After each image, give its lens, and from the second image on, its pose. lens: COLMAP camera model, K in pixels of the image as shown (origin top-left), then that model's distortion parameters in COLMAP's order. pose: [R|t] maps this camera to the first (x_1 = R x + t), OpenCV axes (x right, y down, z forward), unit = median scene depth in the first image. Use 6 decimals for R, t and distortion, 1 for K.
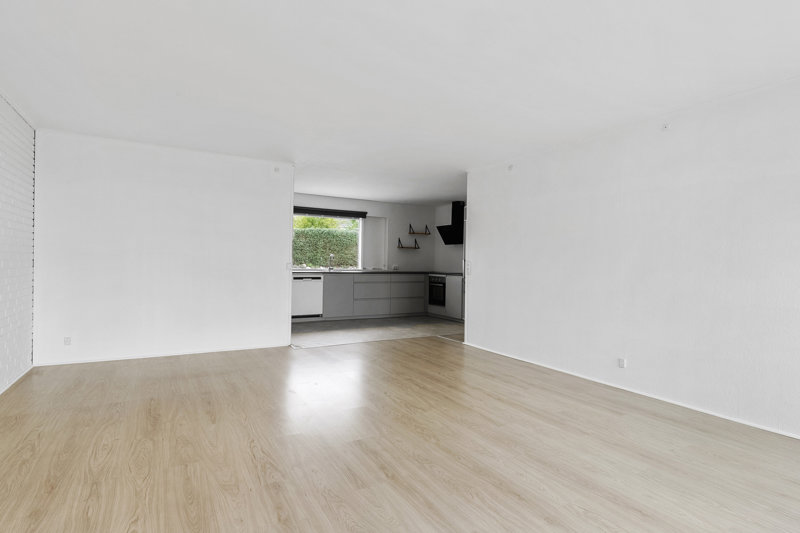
lens RADIAL K [[422.5, 0, 404.2], [0, 422.5, 266.7], [0, 0, 1]] dist [-0.002468, -0.001293]
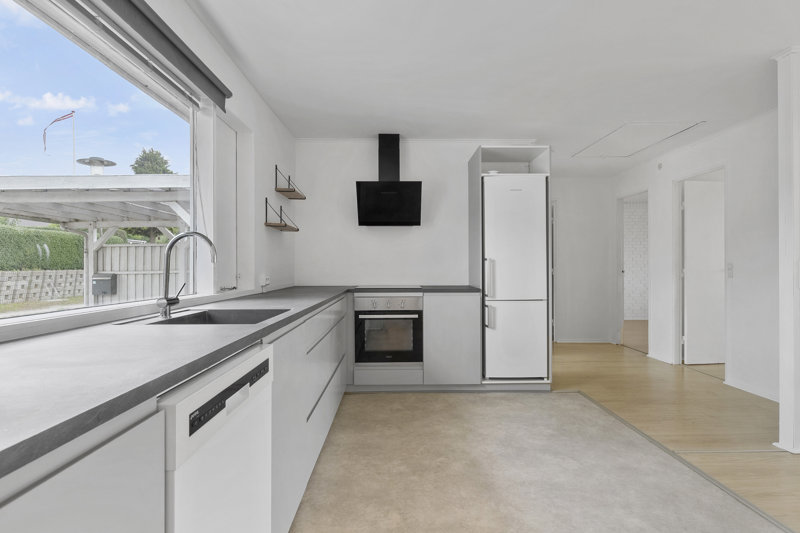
lens RADIAL K [[422.5, 0, 406.6], [0, 422.5, 264.5], [0, 0, 1]] dist [-0.002468, -0.001293]
pose [[0.488378, -0.015118, 0.872501, -0.273848], [0.020717, 0.999769, 0.005727, -0.011645], [-0.872386, 0.015278, 0.488579, 0.740224]]
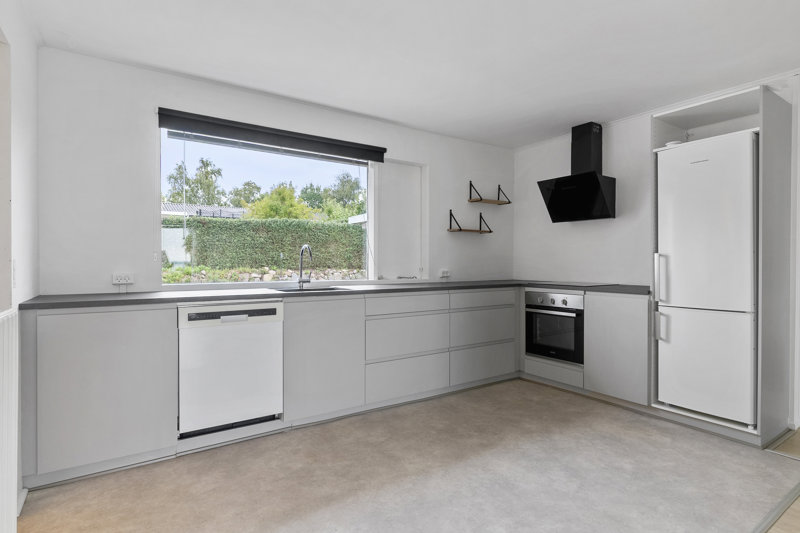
lens RADIAL K [[422.5, 0, 397.5], [0, 422.5, 264.7], [0, 0, 1]] dist [-0.002468, -0.001293]
pose [[0.998570, -0.016549, 0.050838, -0.097604], [0.016772, 0.999851, -0.003977, -0.006998], [-0.050765, 0.004824, 0.998699, 0.550764]]
